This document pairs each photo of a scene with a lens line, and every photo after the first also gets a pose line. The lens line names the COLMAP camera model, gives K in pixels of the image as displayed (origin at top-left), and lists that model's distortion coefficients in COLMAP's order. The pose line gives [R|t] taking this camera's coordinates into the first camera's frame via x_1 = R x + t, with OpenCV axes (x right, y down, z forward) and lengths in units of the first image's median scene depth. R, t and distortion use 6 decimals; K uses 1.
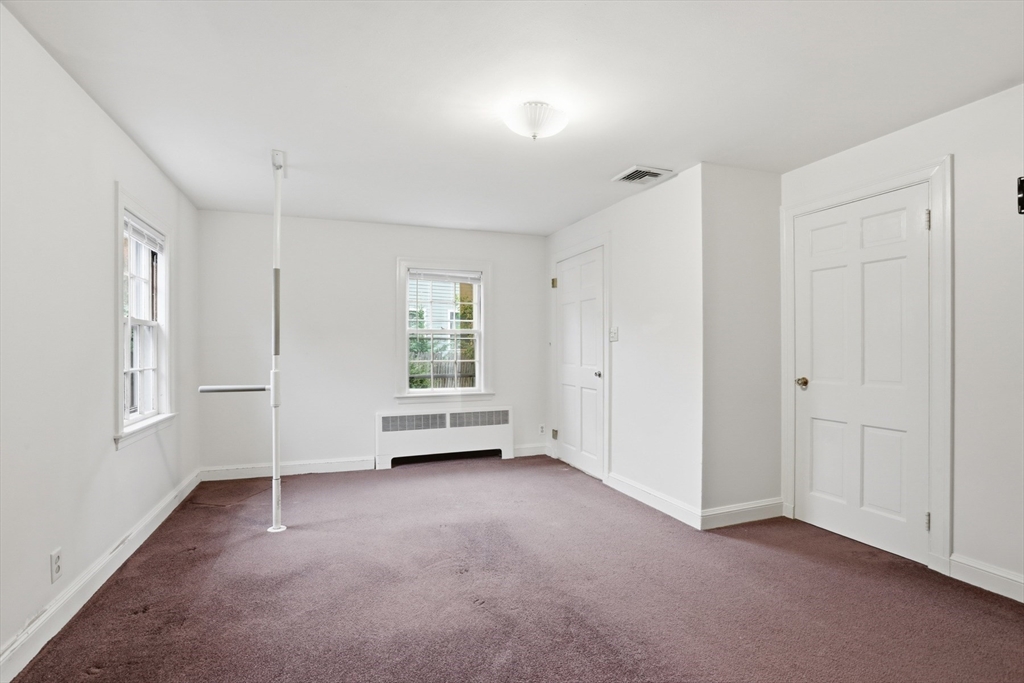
lens RADIAL K [[497.8, 0, 512.5], [0, 497.8, 347.7], [0, 0, 1]] dist [-0.067152, 0.030990]
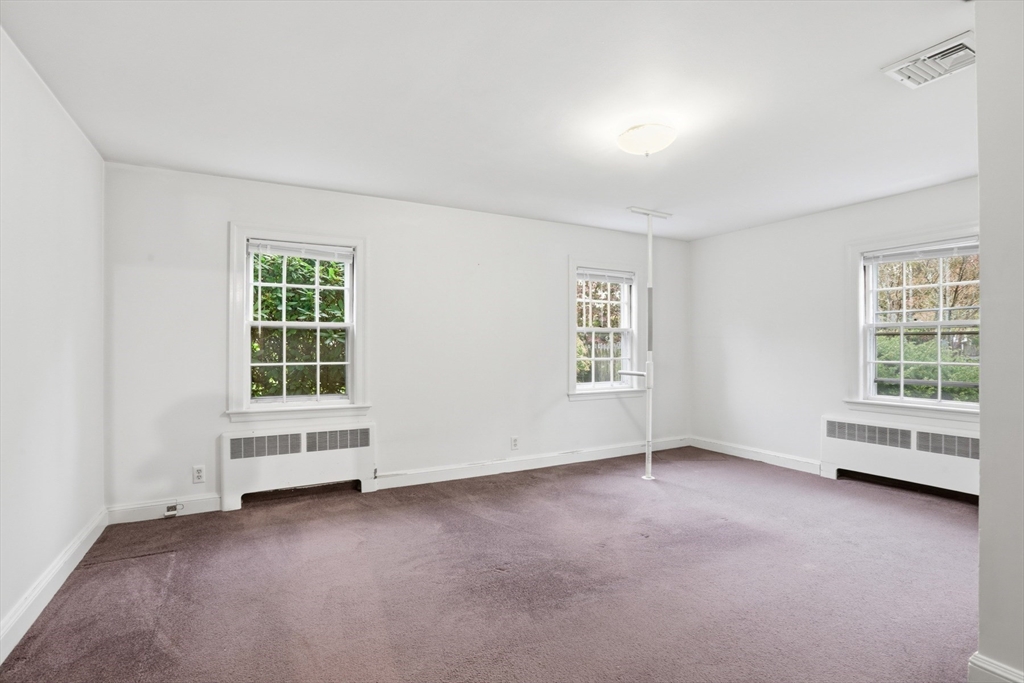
lens RADIAL K [[497.8, 0, 512.5], [0, 497.8, 347.7], [0, 0, 1]] dist [-0.067152, 0.030990]
pose [[0.124062, 0.002995, -0.992270, 0.696802], [-0.004941, 0.999985, 0.002401, 0.004302], [0.992262, 0.004605, 0.124075, 0.370129]]
